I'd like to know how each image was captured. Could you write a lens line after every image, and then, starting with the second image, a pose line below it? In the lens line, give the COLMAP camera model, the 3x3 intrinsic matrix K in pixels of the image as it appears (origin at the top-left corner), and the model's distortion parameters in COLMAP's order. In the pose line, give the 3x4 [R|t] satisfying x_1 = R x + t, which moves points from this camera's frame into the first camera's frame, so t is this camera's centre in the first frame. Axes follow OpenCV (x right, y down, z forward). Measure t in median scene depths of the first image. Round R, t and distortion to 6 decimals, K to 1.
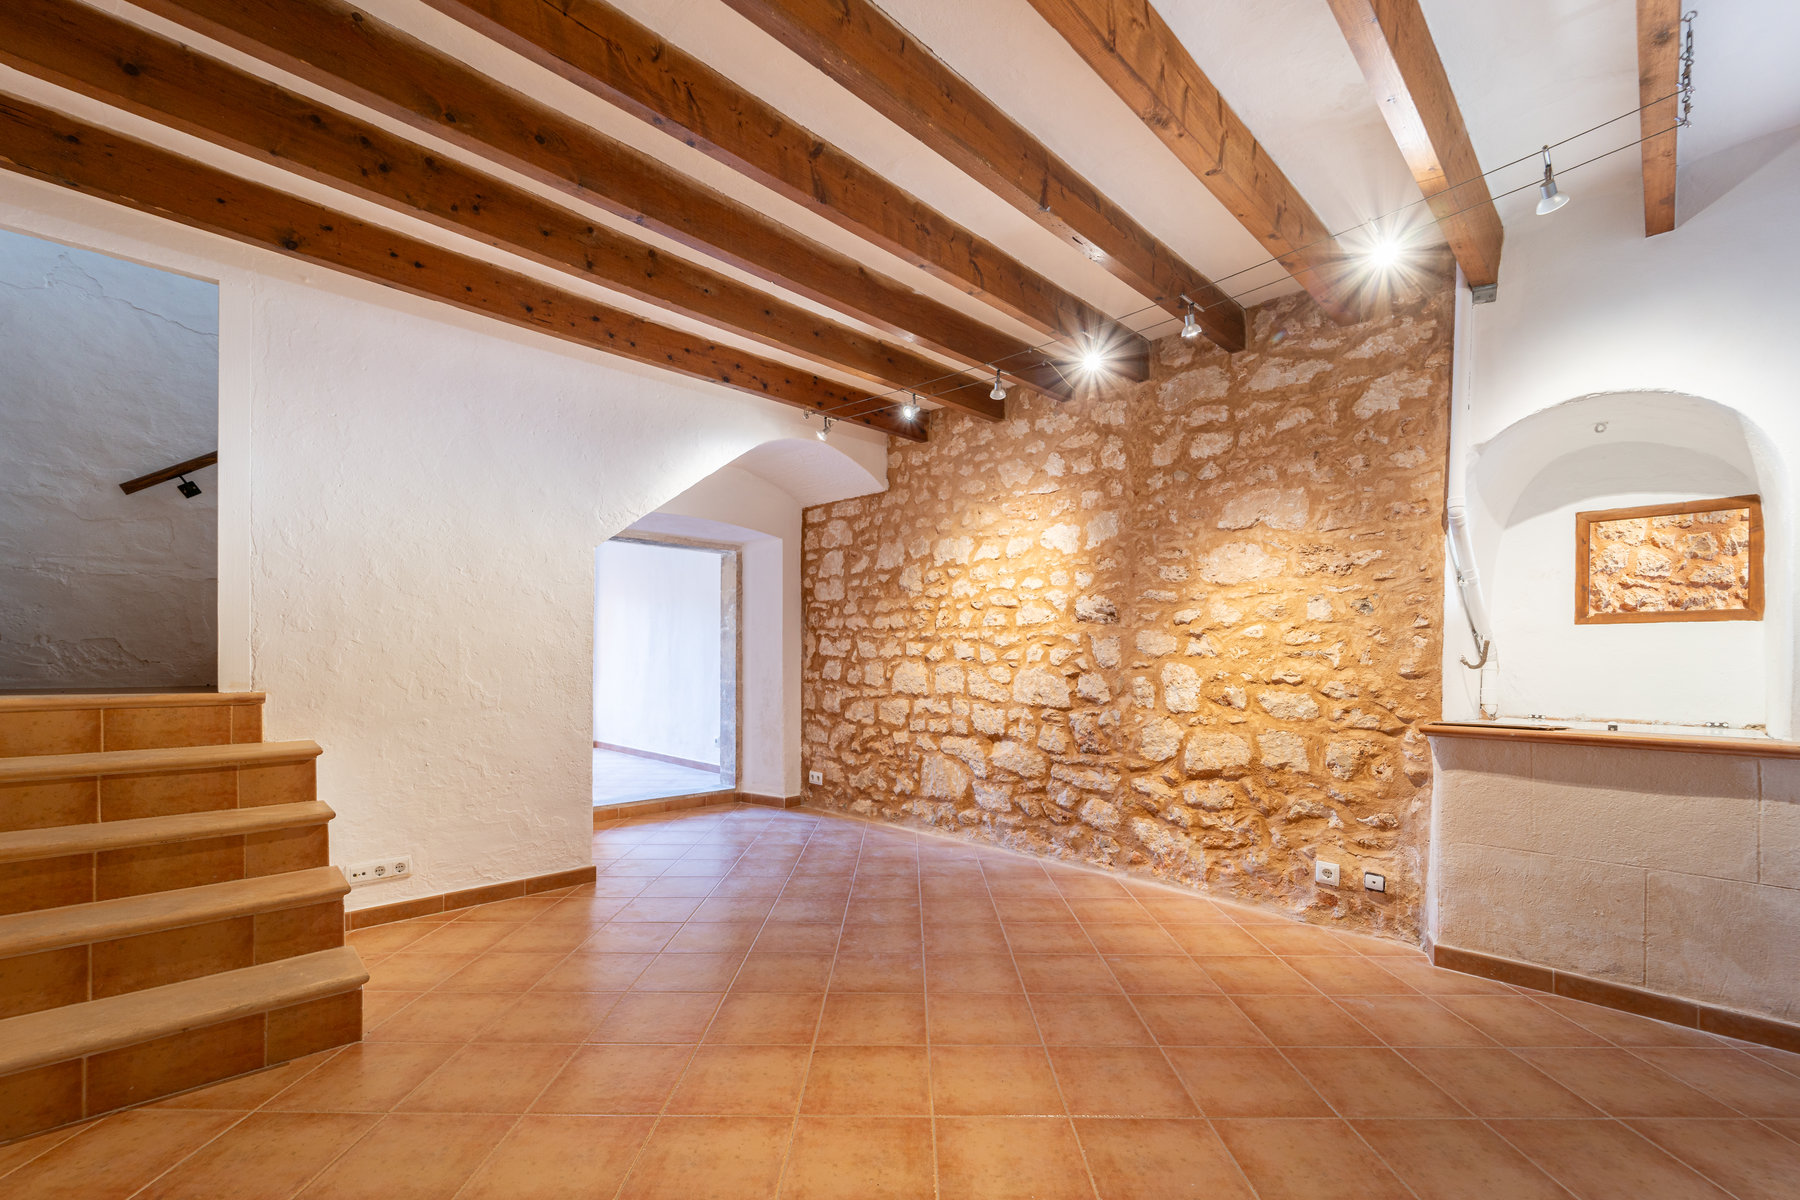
lens RADIAL K [[733.8, 0, 903.2], [0, 733.8, 658.7], [0, 0, 1]] dist [-0.000579, -0.009305]
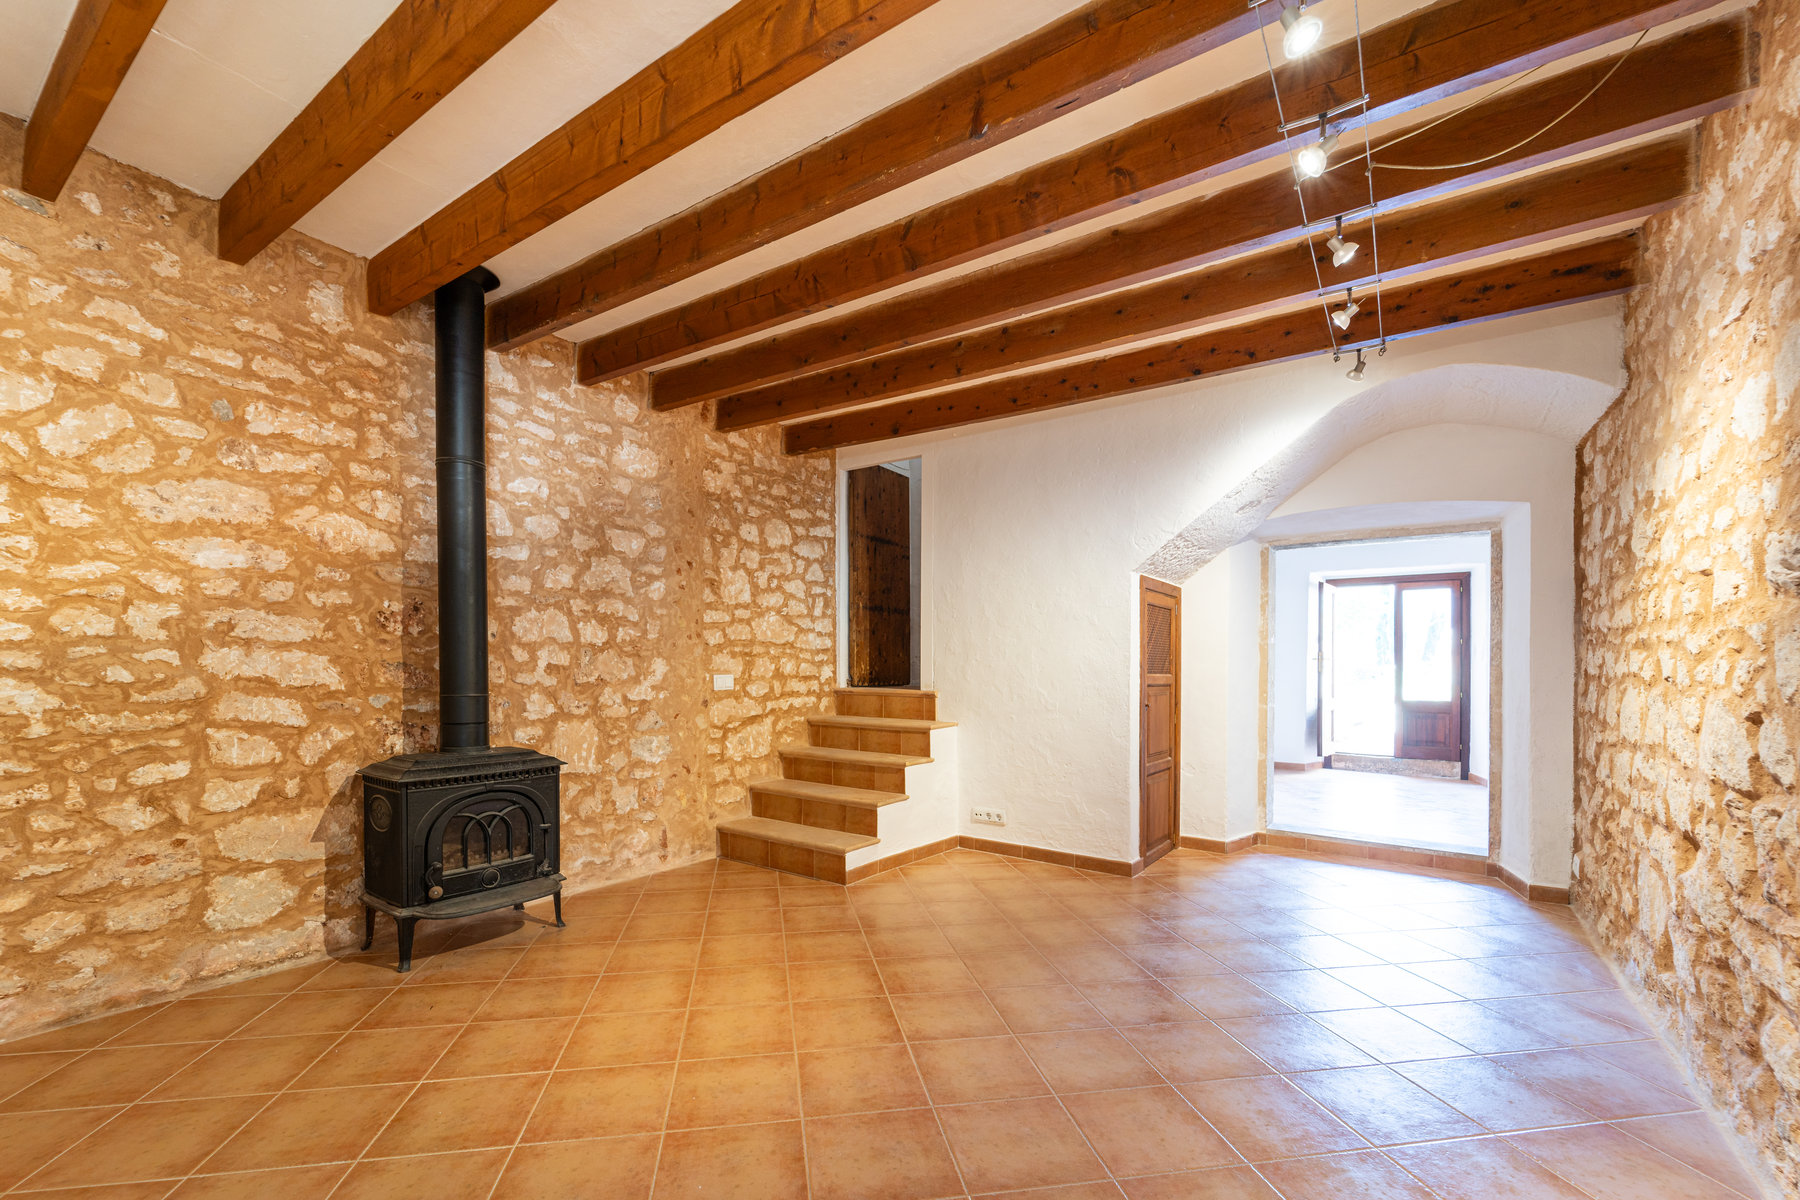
lens RADIAL K [[753.8, 0, 900.2], [0, 753.8, 678.6], [0, 0, 1]] dist [-0.012331, -0.000330]
pose [[0.181777, 0.011385, -0.983274, 0.658209], [-0.015444, 0.999843, 0.008722, 0.003399], [0.983218, 0.013600, 0.181925, 0.488249]]
